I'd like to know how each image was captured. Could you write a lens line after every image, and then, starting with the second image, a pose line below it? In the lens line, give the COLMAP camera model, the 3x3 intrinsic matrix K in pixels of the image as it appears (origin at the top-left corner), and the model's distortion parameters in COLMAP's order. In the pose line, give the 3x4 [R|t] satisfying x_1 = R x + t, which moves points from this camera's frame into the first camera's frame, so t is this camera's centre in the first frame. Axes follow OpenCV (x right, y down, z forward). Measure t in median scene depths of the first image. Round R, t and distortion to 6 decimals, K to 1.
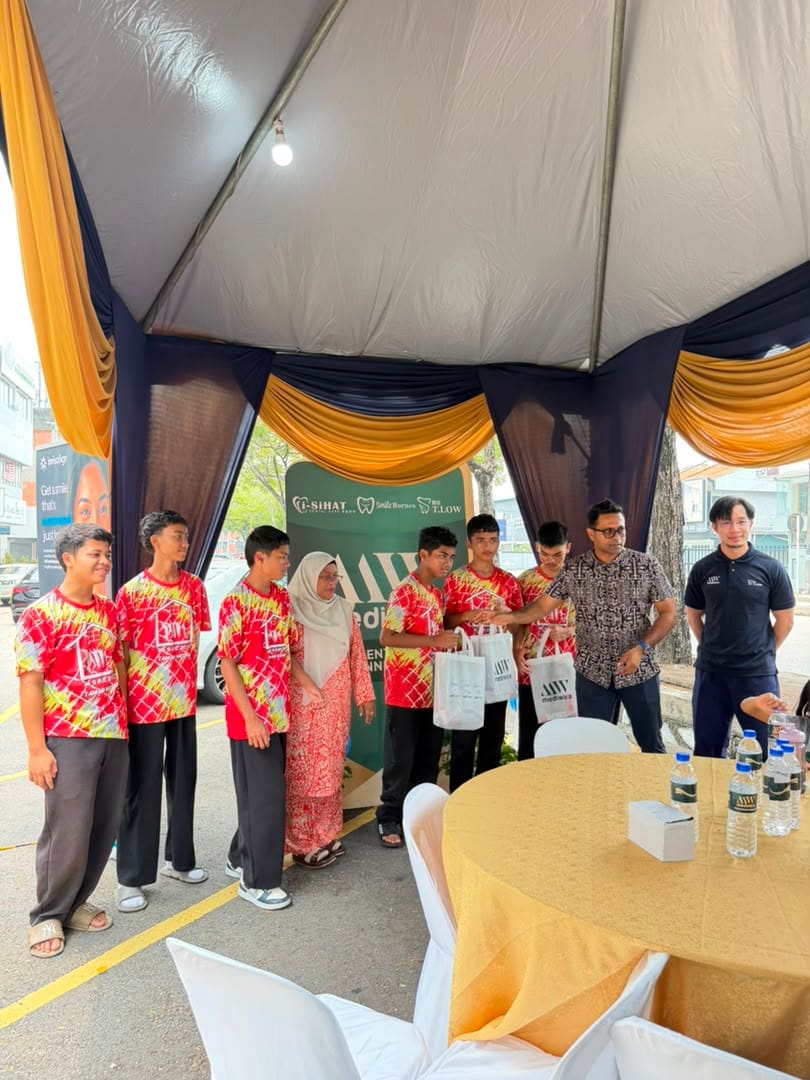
lens RADIAL K [[767.1, 0, 405.0], [0, 767.1, 540.0], [0, 0, 1]] dist [0.111927, 0.000269]
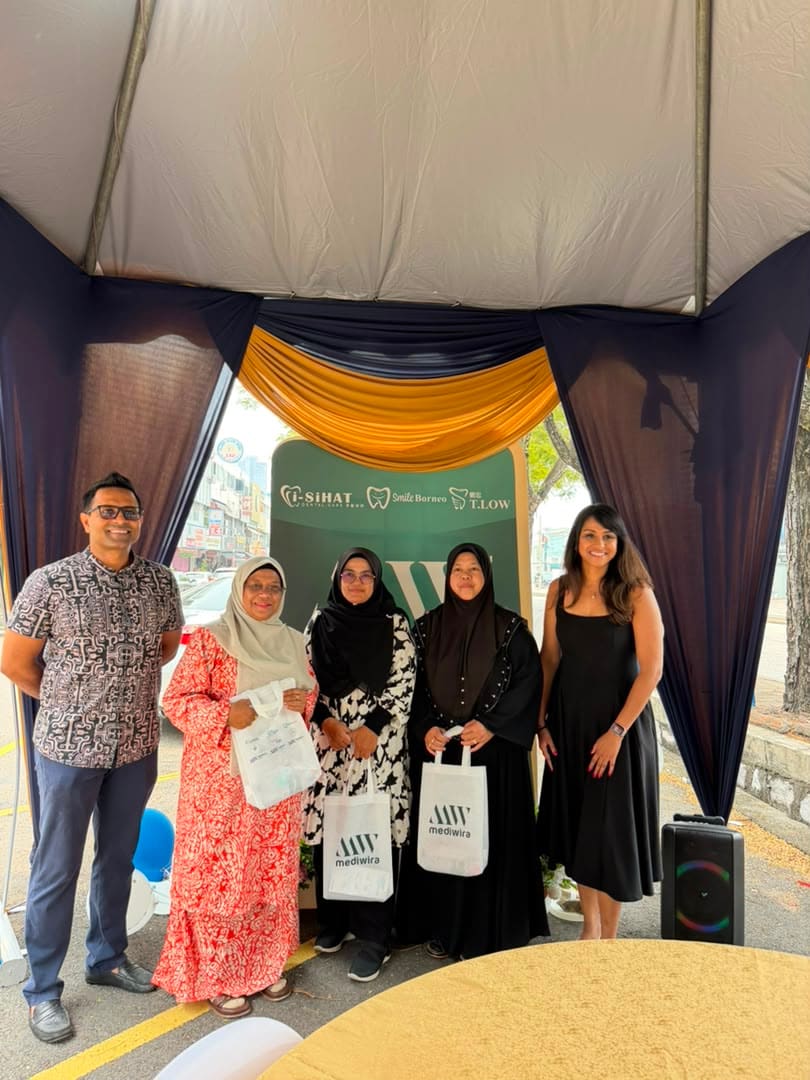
lens RADIAL K [[757.3, 0, 409.4], [0, 757.3, 543.2], [0, 0, 1]] dist [0.089149, -0.150540]
pose [[0.985927, 0.011159, -0.166802, 0.103581], [-0.013858, 0.999791, -0.015026, 0.010187], [0.166599, 0.017126, 0.985876, 0.275766]]
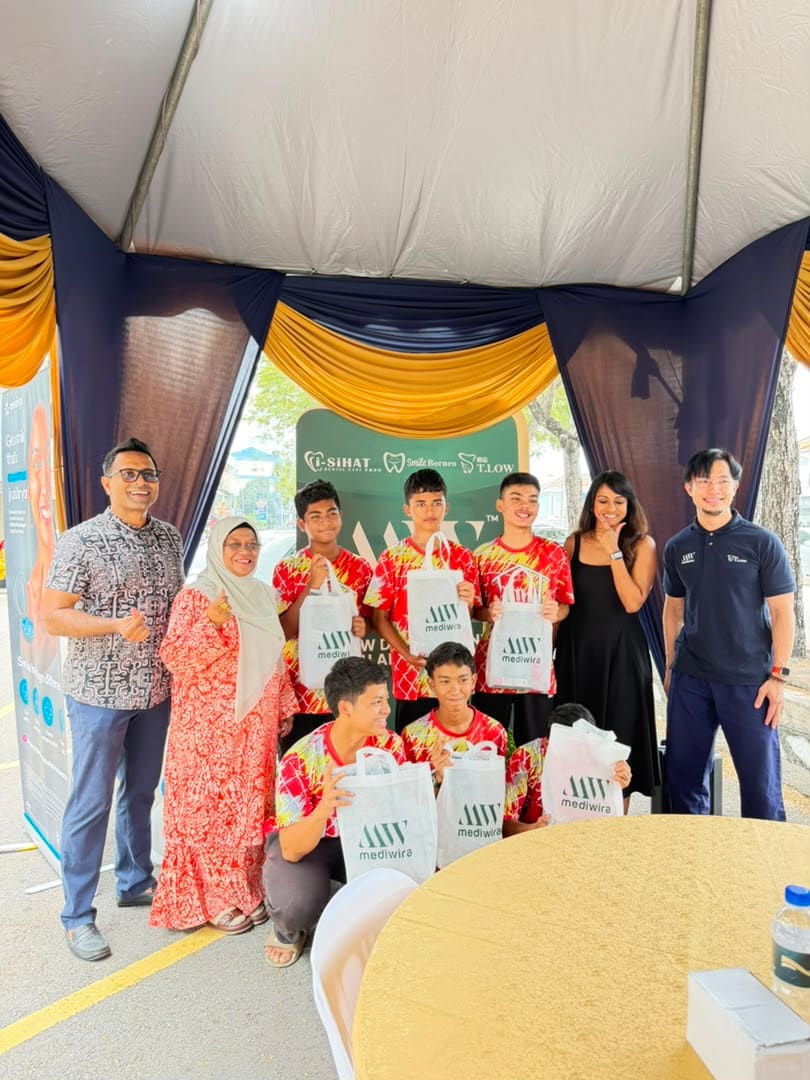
lens RADIAL K [[770.1, 0, 413.3], [0, 770.1, 537.8], [0, 0, 1]] dist [0.094150, -0.151347]
pose [[0.993608, 0.011331, -0.112315, 0.062264], [-0.008182, 0.999561, 0.028459, 0.011377], [0.112588, -0.027358, 0.993265, 0.186401]]
